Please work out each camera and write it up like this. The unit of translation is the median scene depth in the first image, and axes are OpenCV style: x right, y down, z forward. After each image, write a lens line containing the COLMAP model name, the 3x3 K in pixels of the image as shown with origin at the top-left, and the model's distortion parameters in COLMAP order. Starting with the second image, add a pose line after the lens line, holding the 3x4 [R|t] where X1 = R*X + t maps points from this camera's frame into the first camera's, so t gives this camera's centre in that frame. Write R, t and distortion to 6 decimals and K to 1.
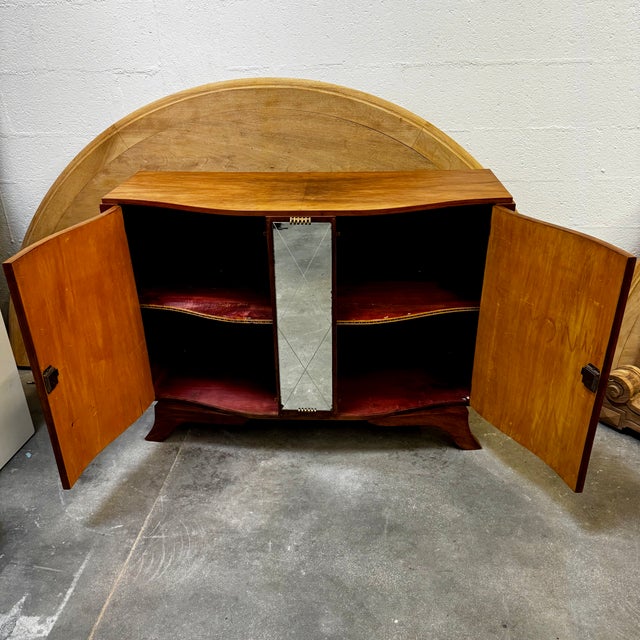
lens RADIAL K [[593.0, 0, 319.6], [0, 593.0, 323.2], [0, 0, 1]] dist [0.197898, -0.436583]
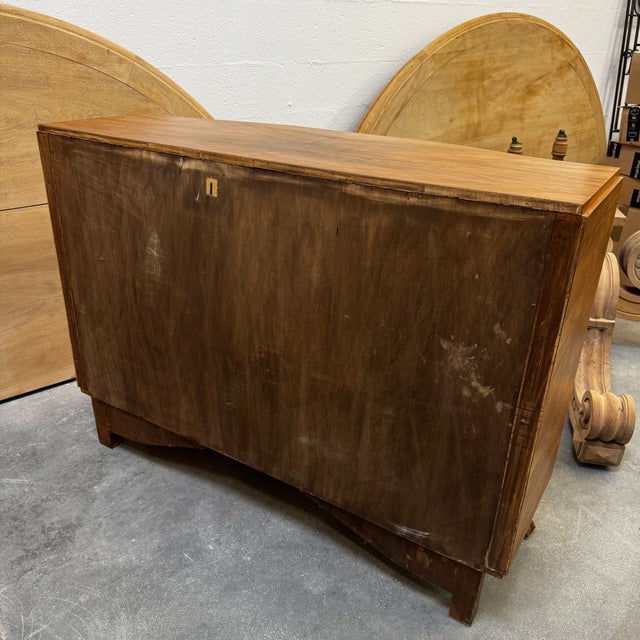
lens RADIAL K [[603.4, 0, 318.6], [0, 603.4, 325.0], [0, 0, 1]] dist [0.047032, -0.066303]
pose [[0.726274, -0.276963, 0.629141, -0.332422], [0.271850, 0.956352, 0.107188, 0.026156], [-0.631367, 0.093184, 0.769865, 0.201604]]
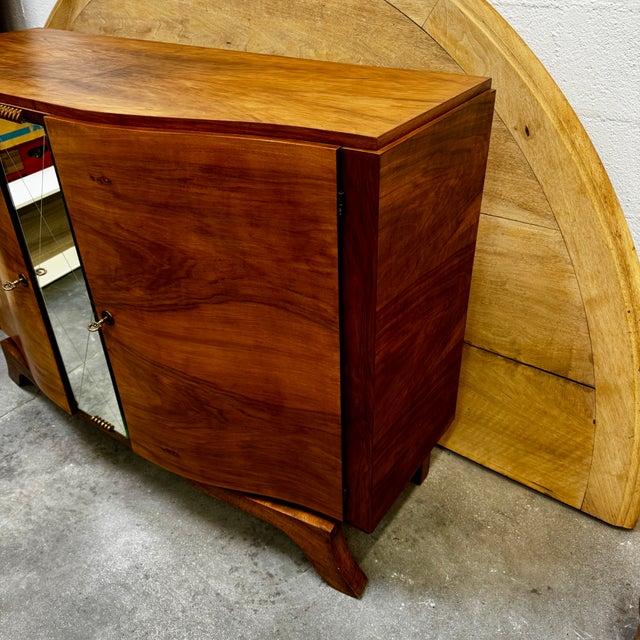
lens RADIAL K [[605.4, 0, 327.1], [0, 605.4, 307.2], [0, 0, 1]] dist [0.080412, -0.133791]
pose [[0.848409, 0.282587, -0.447601, 0.442220], [-0.235626, 0.958798, 0.158706, -0.134268], [0.474007, -0.029182, 0.880038, 0.534629]]
